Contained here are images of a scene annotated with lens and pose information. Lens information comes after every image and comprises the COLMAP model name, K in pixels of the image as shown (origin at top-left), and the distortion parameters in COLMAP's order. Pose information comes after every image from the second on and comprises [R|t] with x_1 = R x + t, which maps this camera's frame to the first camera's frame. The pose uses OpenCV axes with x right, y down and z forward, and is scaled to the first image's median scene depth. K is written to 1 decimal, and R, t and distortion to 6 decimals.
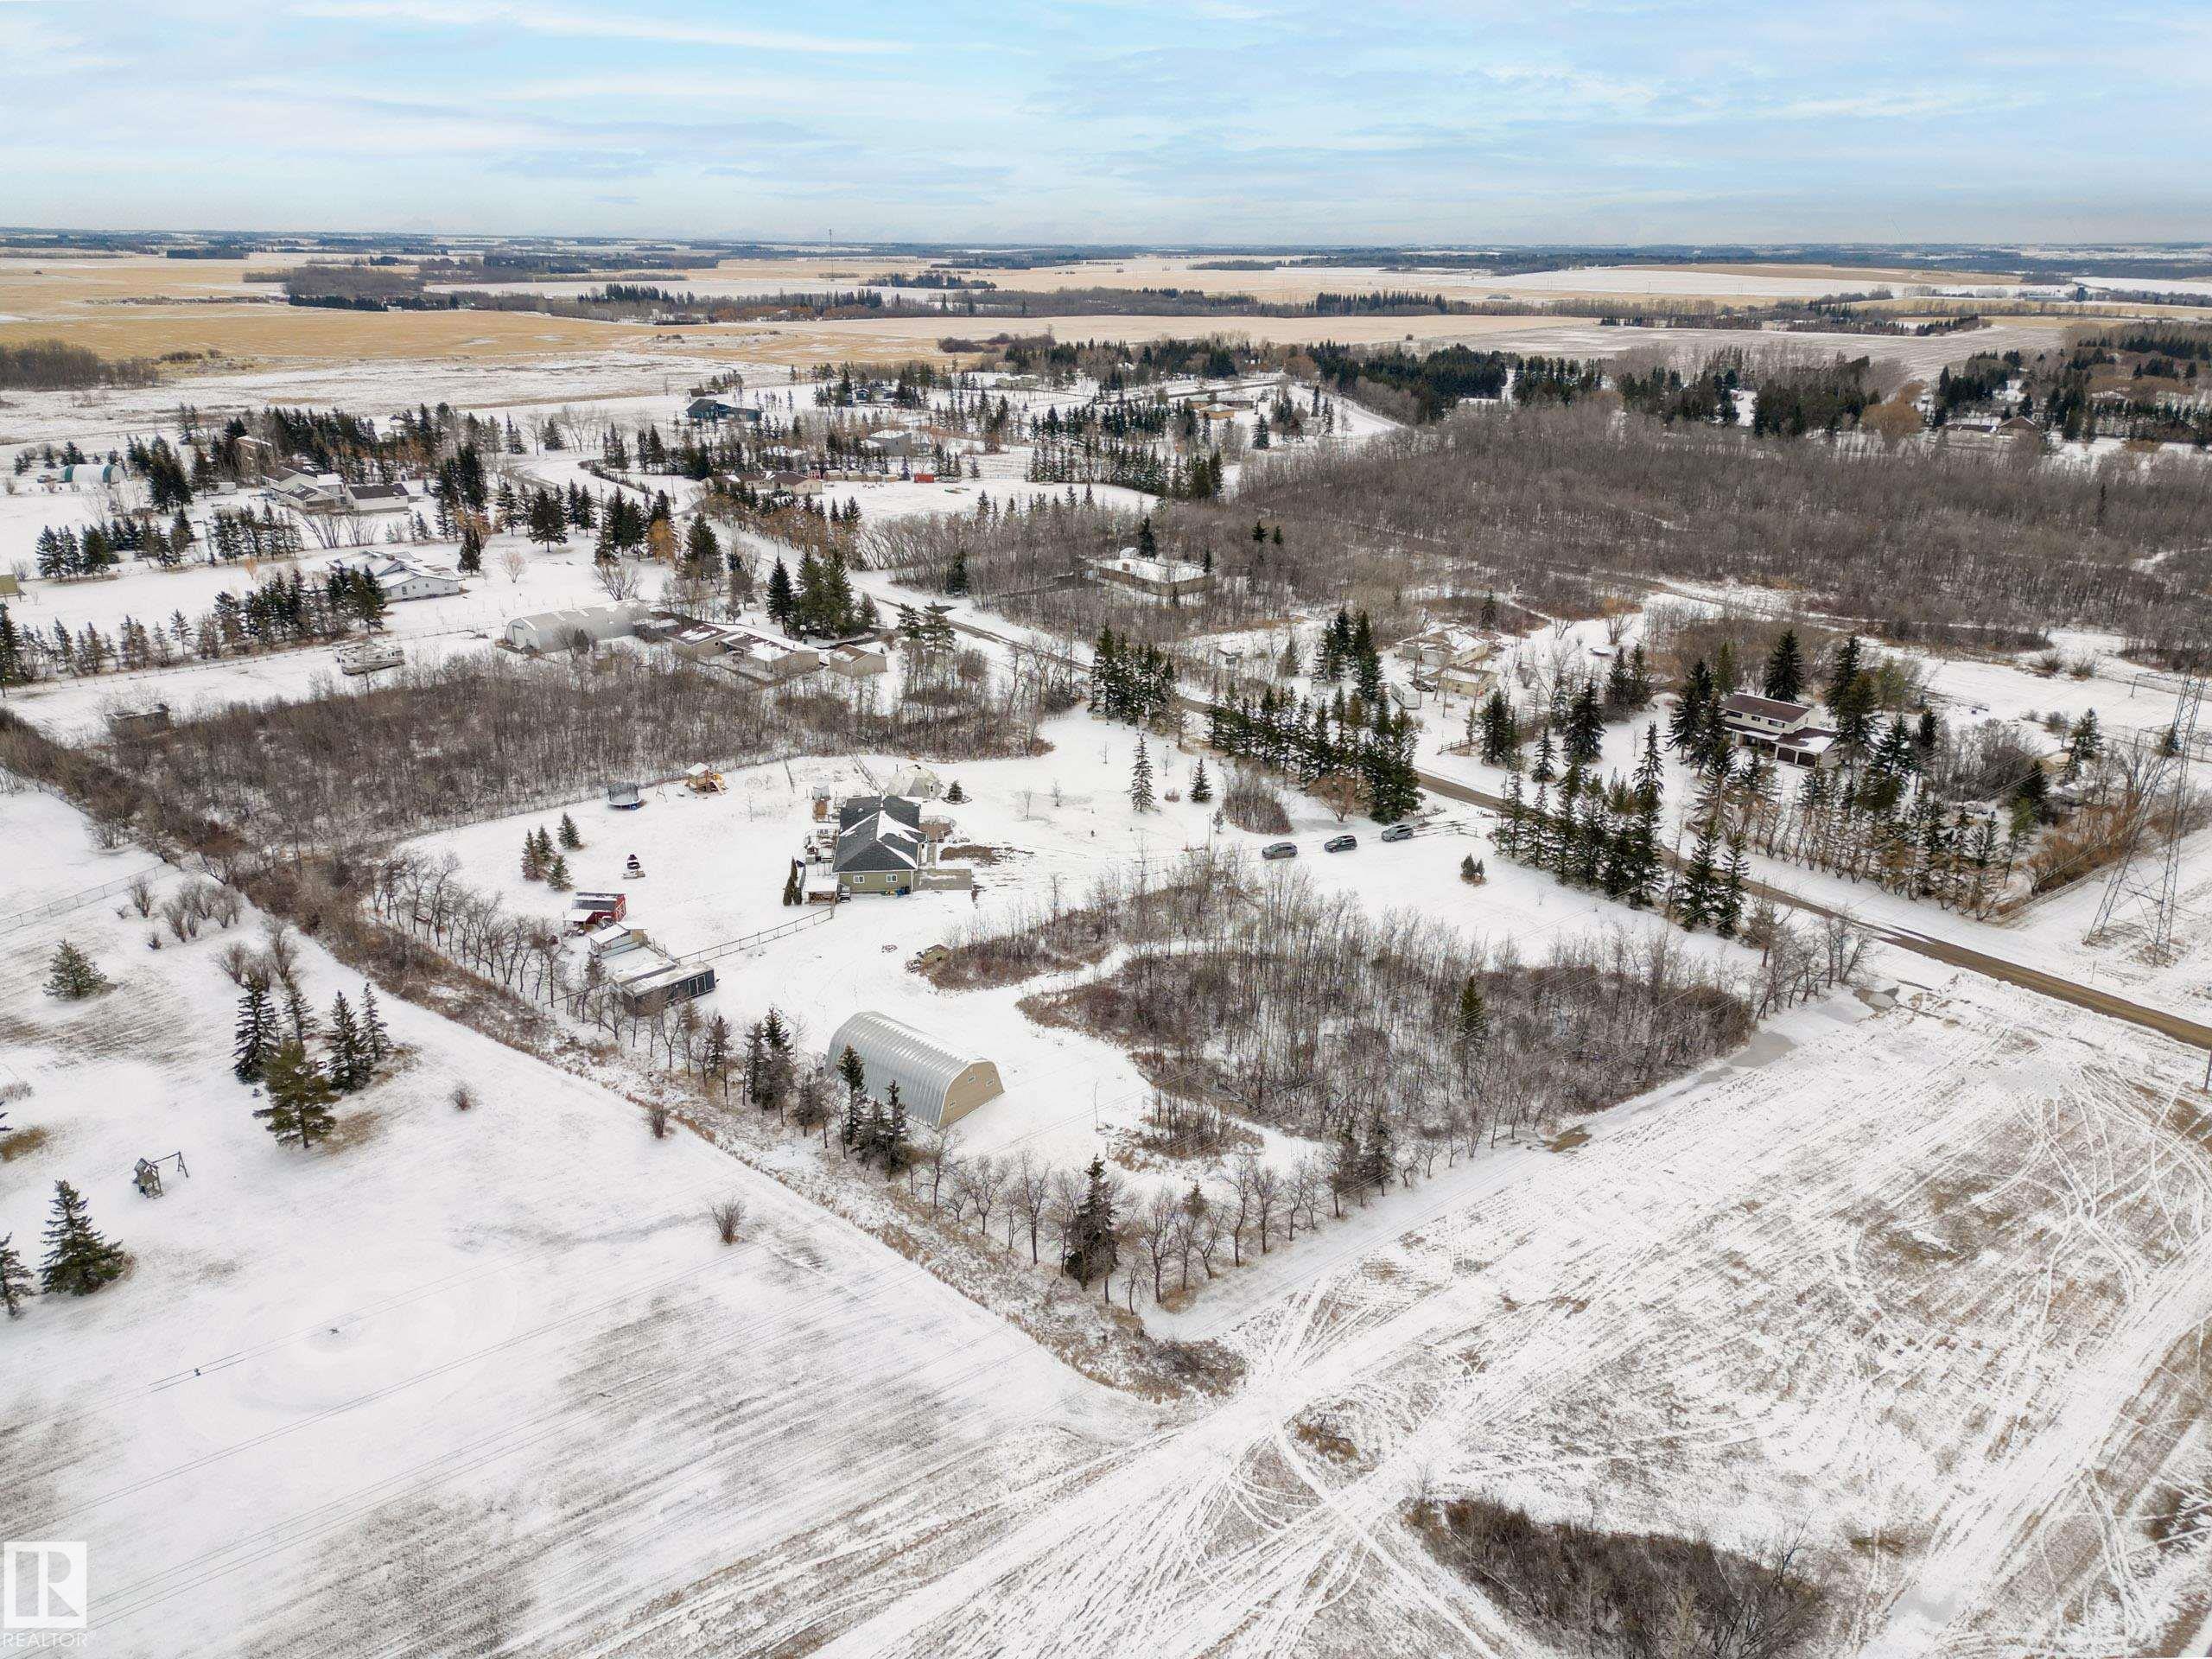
lens RADIAL K [[1547.9, 0, 1100.9], [0, 1547.9, 829.0], [0, 0, 1]] dist [0.073184, -0.061140]
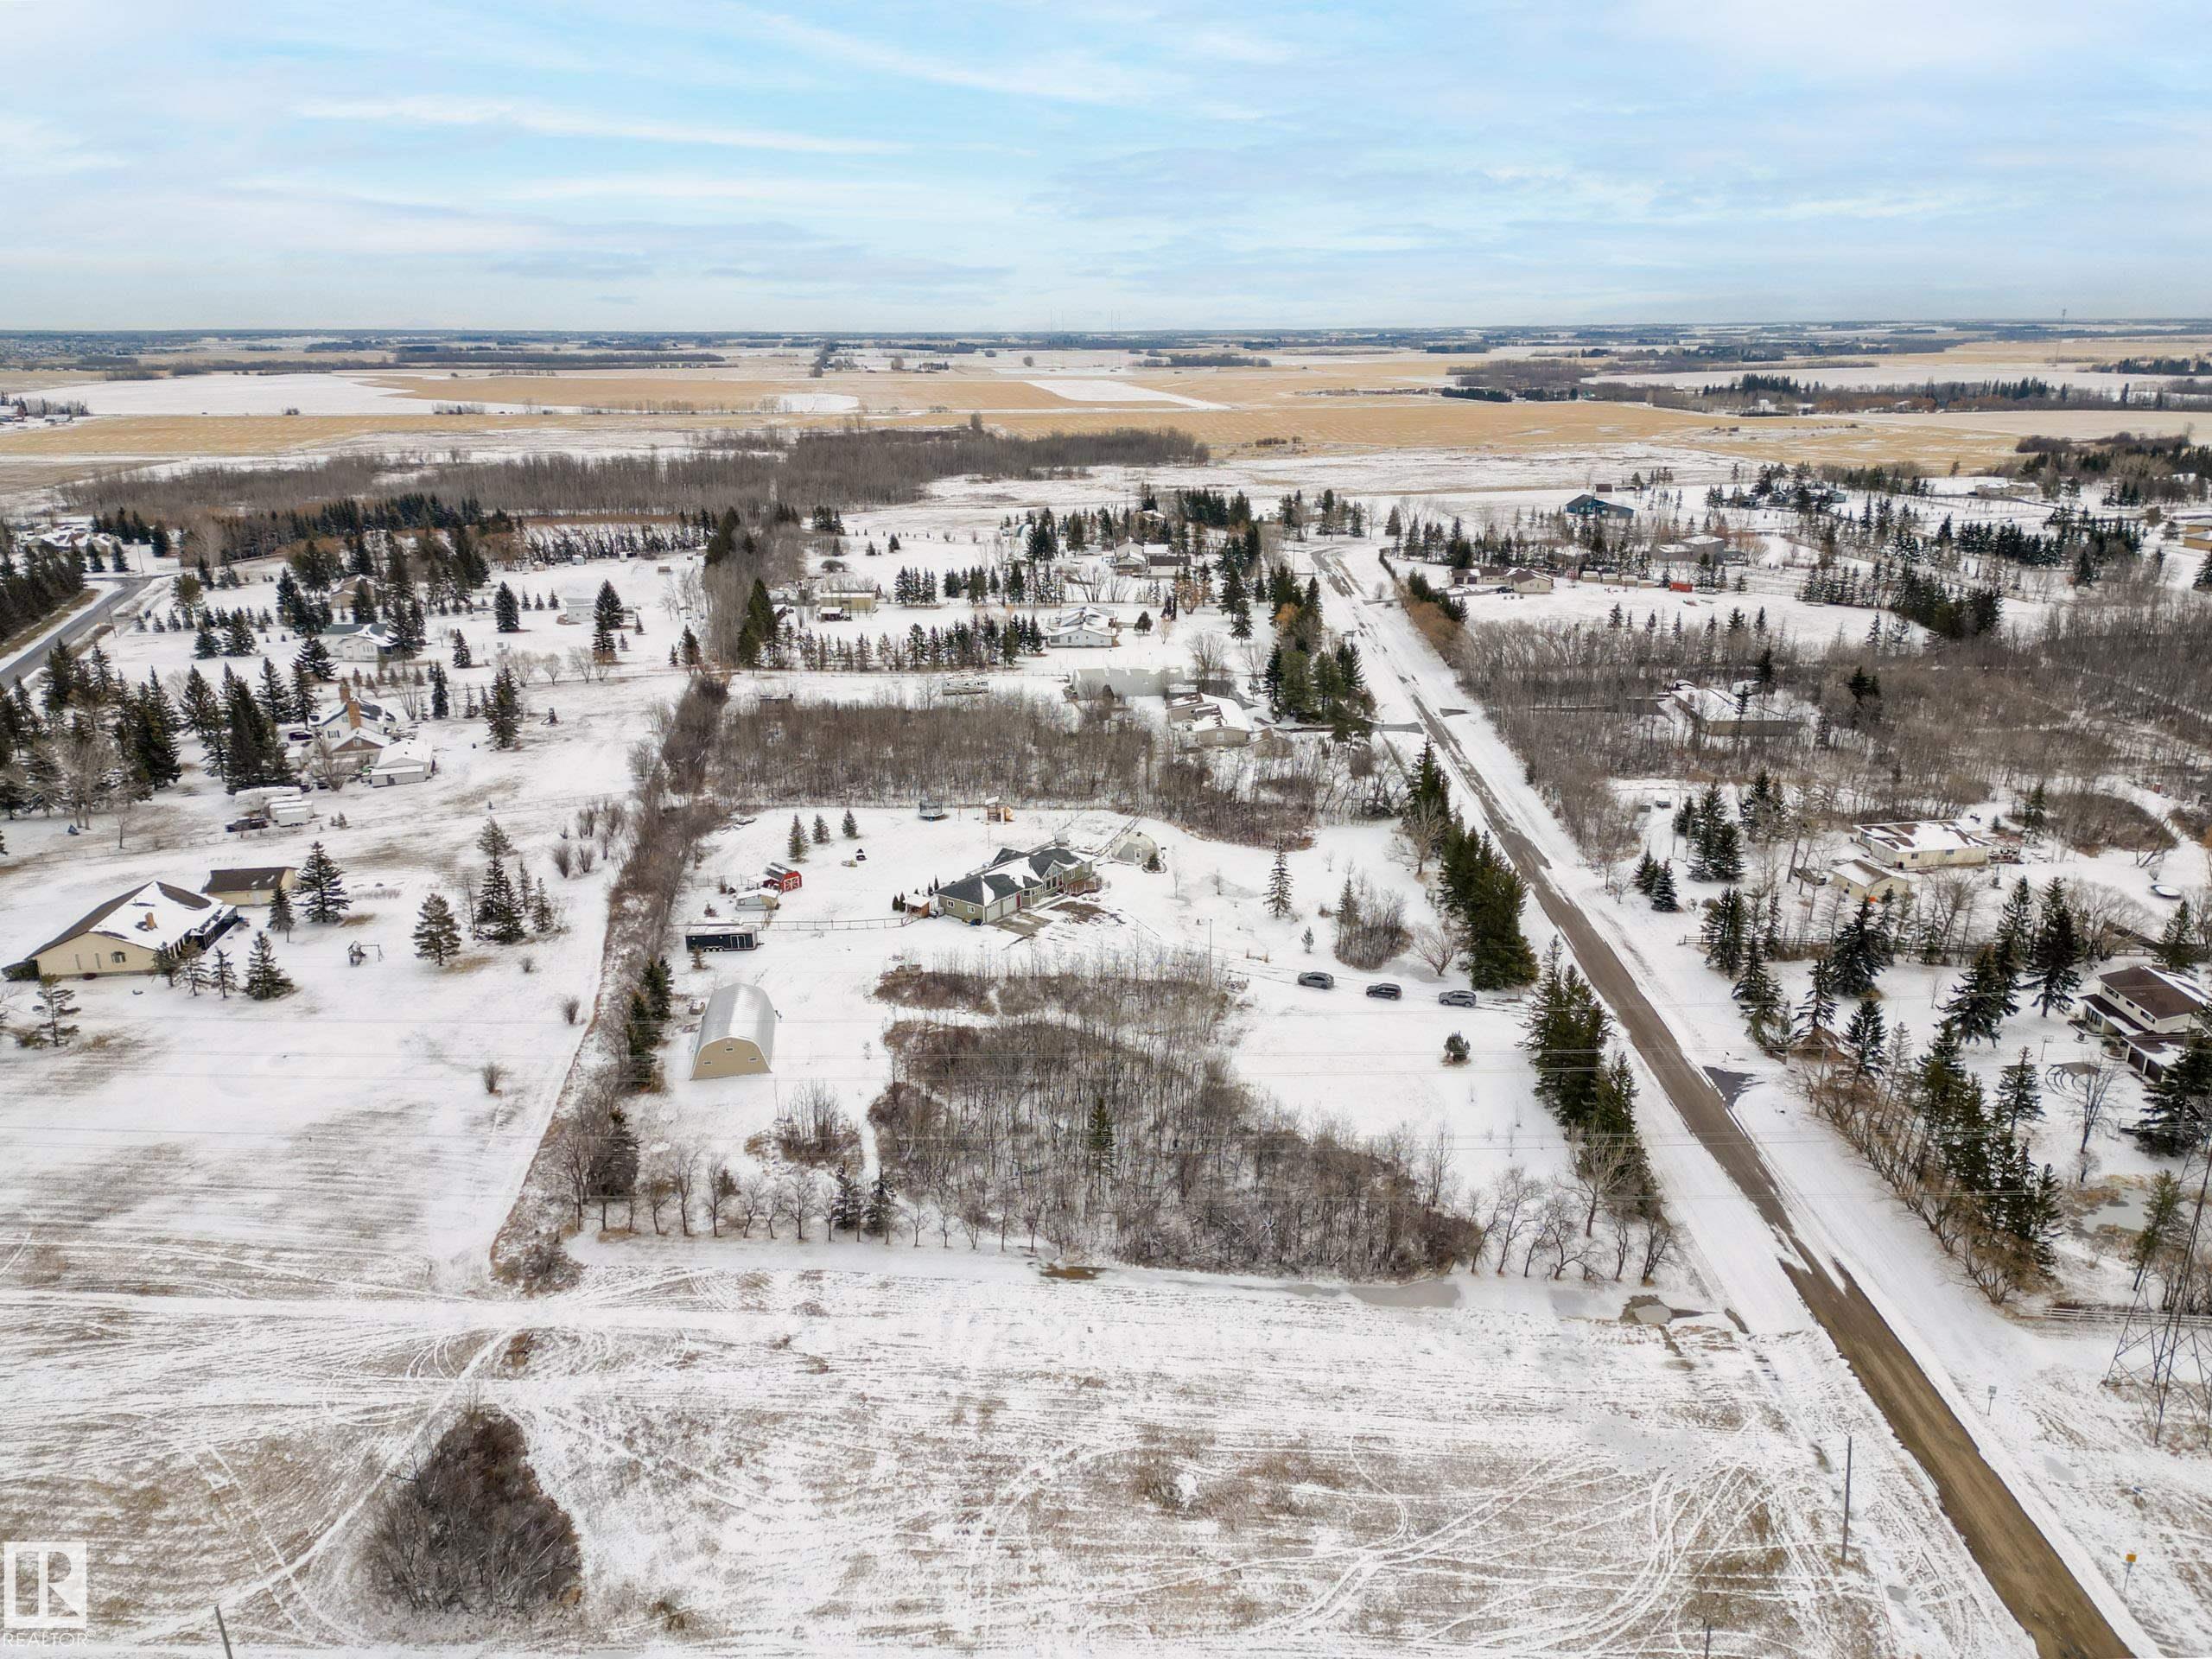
lens RADIAL K [[1547.9, 0, 1100.9], [0, 1547.9, 829.0], [0, 0, 1]] dist [0.073184, -0.061140]
pose [[0.749194, 0.191405, -0.634092, 0.689236], [-0.222606, 0.974412, 0.031119, -0.088120], [0.623823, 0.117838, 0.772631, 0.158126]]
